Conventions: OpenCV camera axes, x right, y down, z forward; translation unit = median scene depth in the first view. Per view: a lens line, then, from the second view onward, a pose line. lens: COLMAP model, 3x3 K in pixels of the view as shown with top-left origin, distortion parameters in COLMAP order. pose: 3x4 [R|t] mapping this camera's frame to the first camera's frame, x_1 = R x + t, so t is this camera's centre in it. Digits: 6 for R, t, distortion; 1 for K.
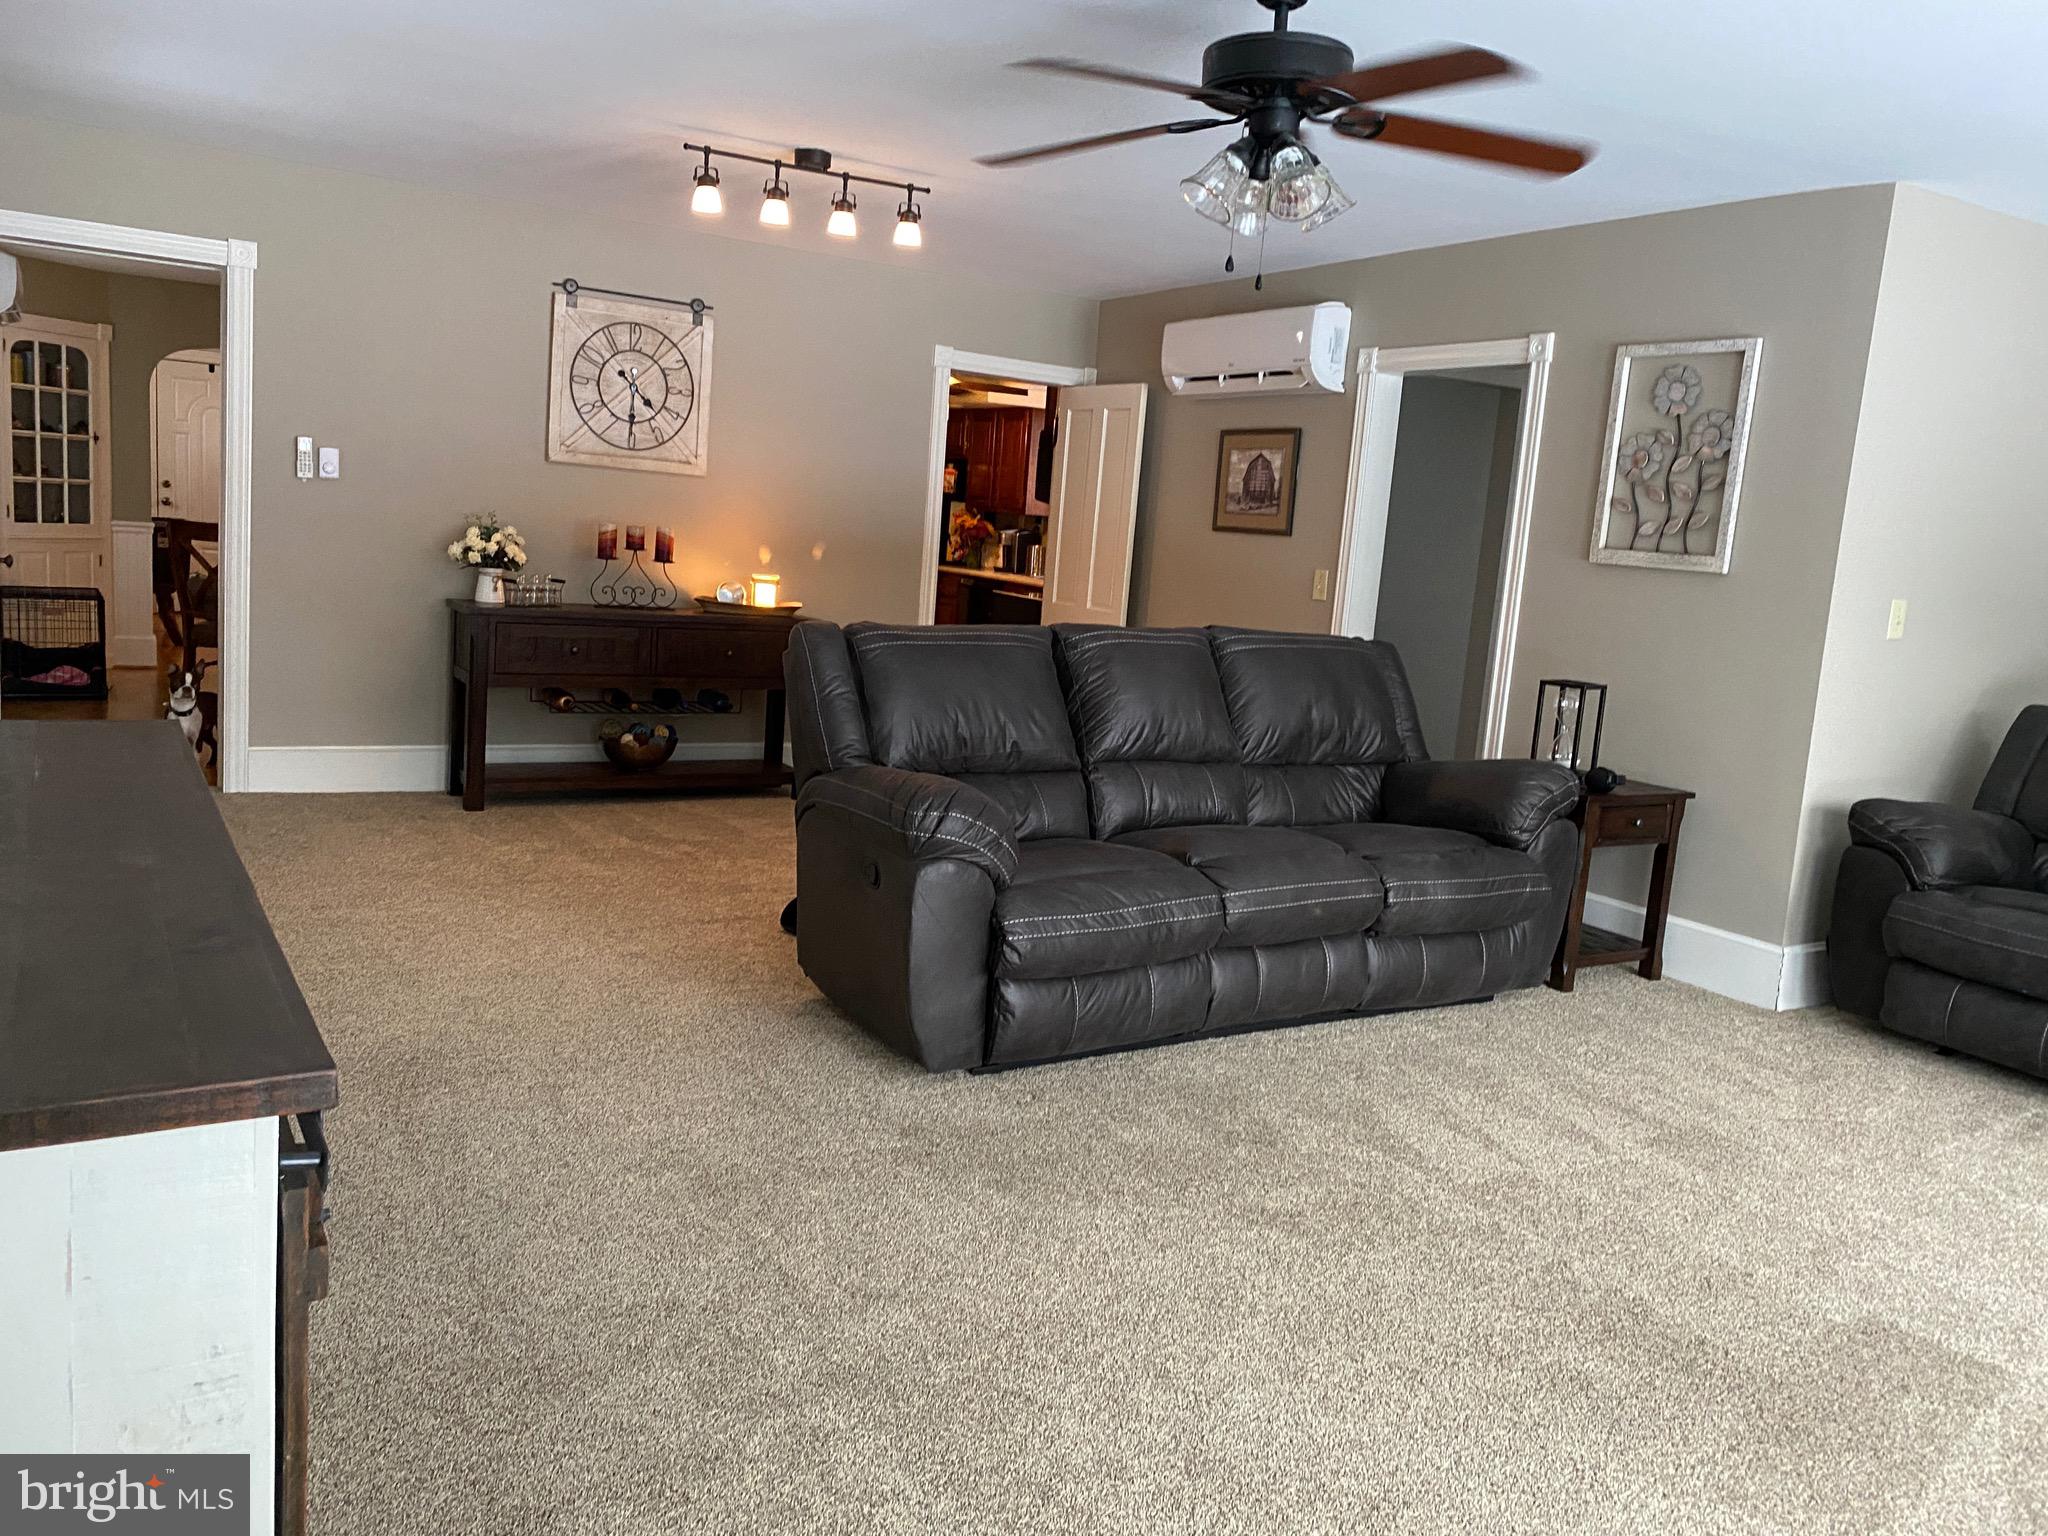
lens RADIAL K [[1547.9, 0, 1036.4], [0, 1547.9, 764.0], [0, 0, 1]] dist [0.070613, -0.127846]
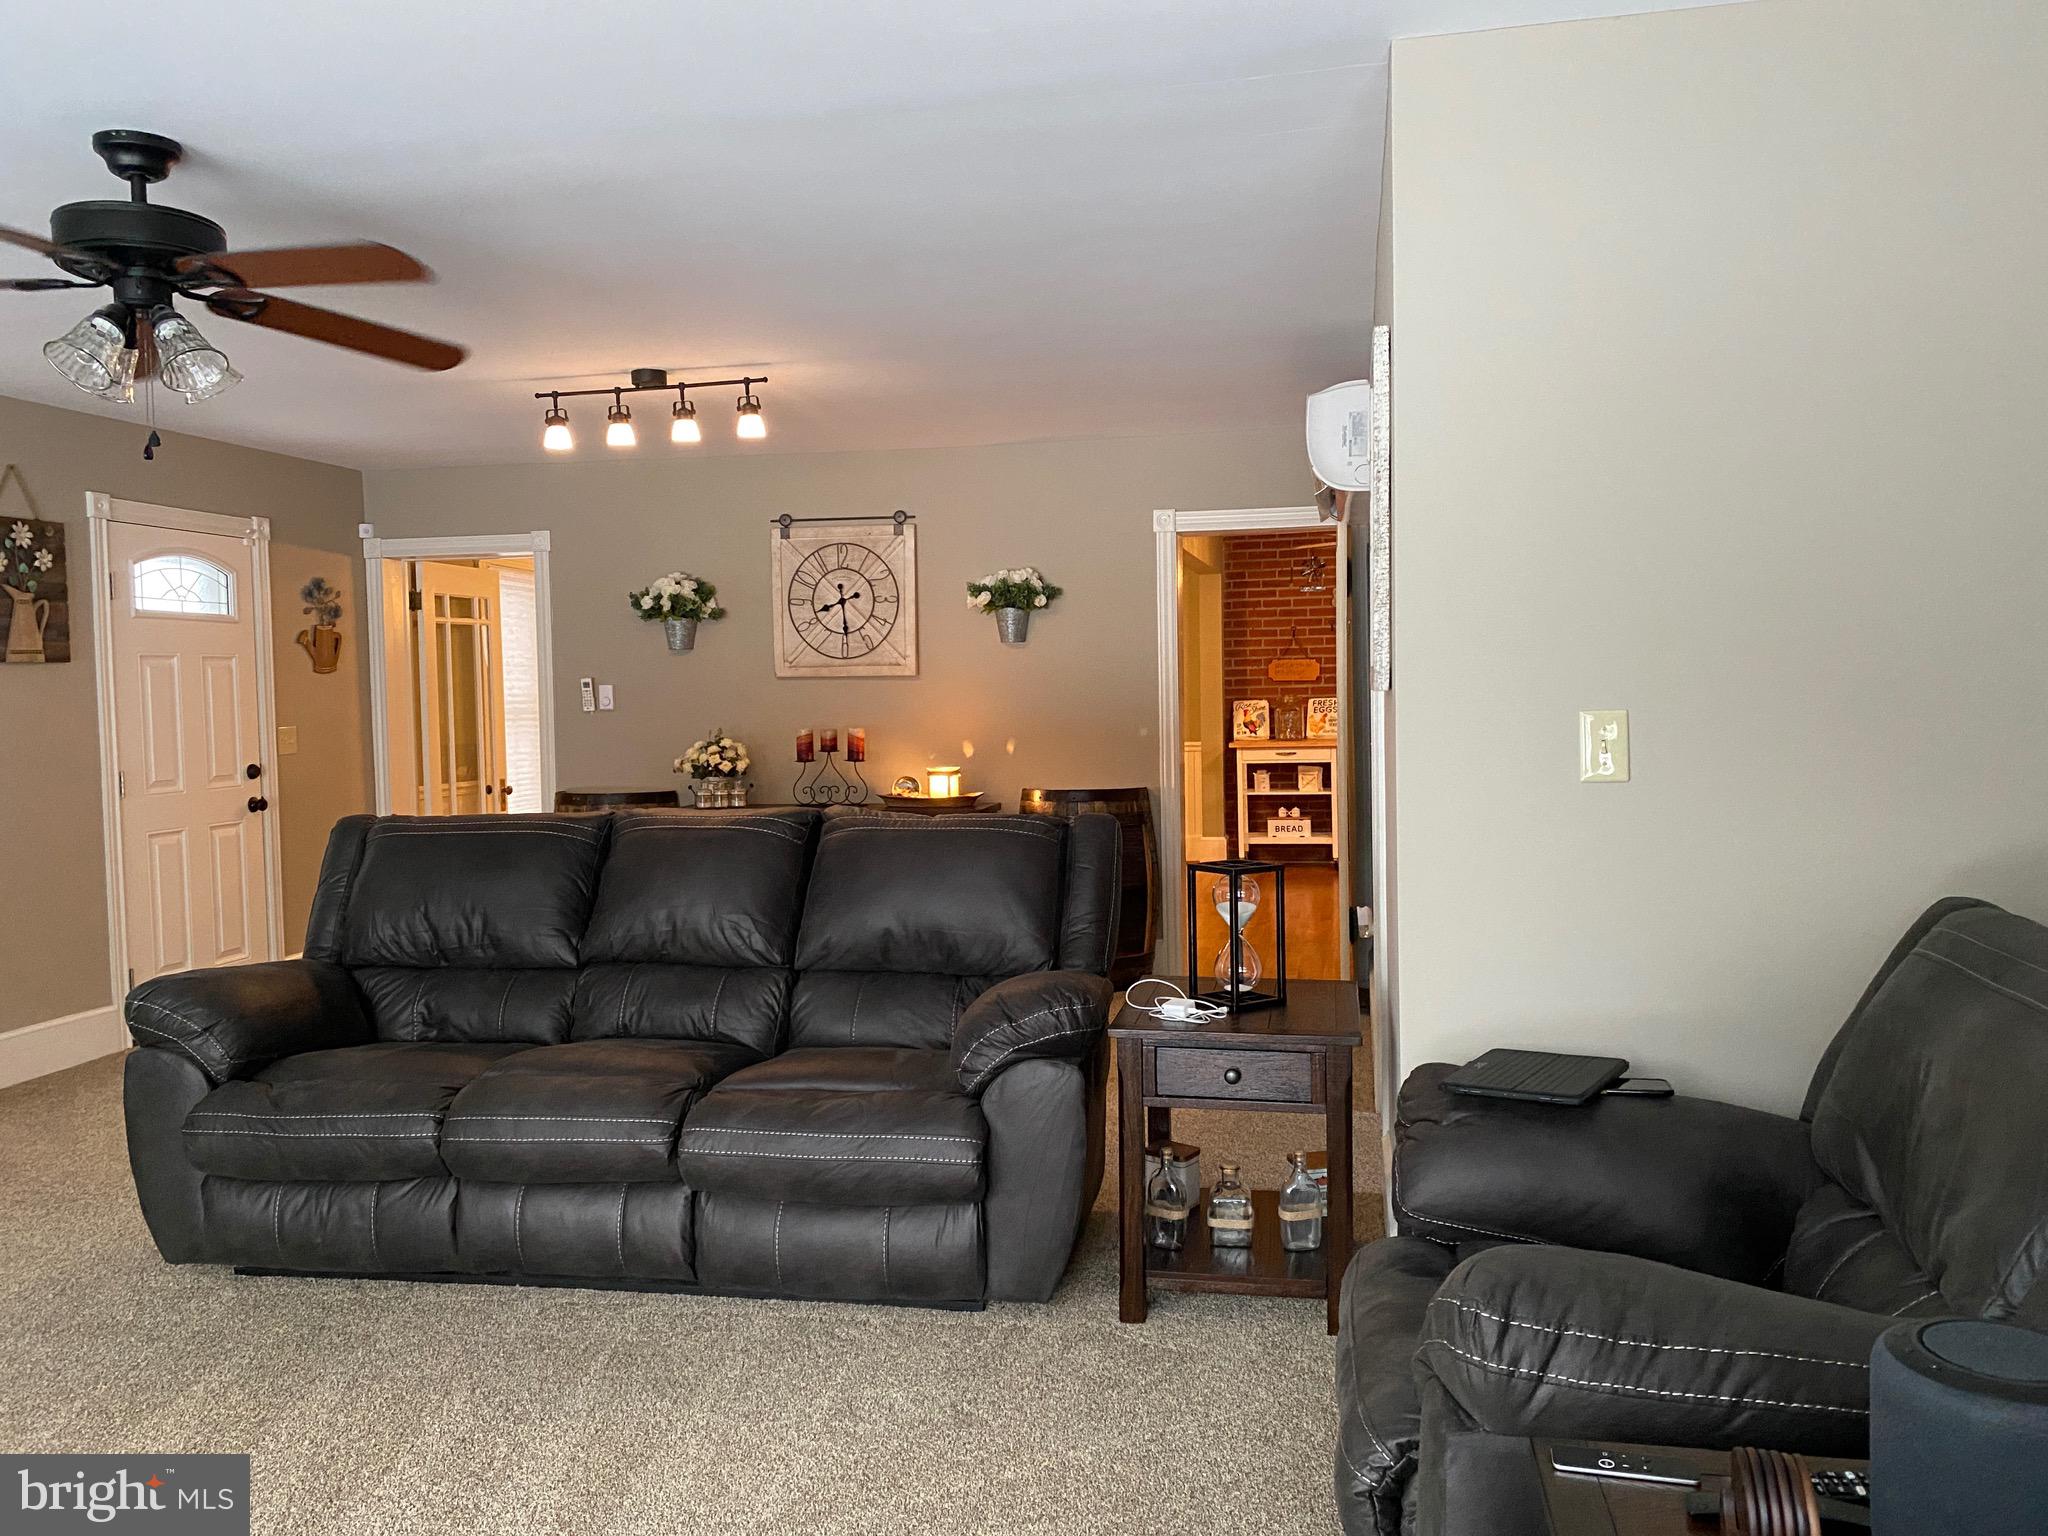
lens RADIAL K [[1547.9, 0, 1036.4], [0, 1547.9, 764.0], [0, 0, 1]] dist [0.070613, -0.127846]
pose [[0.734216, -0.056529, -0.676558, 0.565718], [-0.030898, 0.992713, -0.116477, -0.010680], [0.678212, 0.106424, 0.727119, 0.332508]]
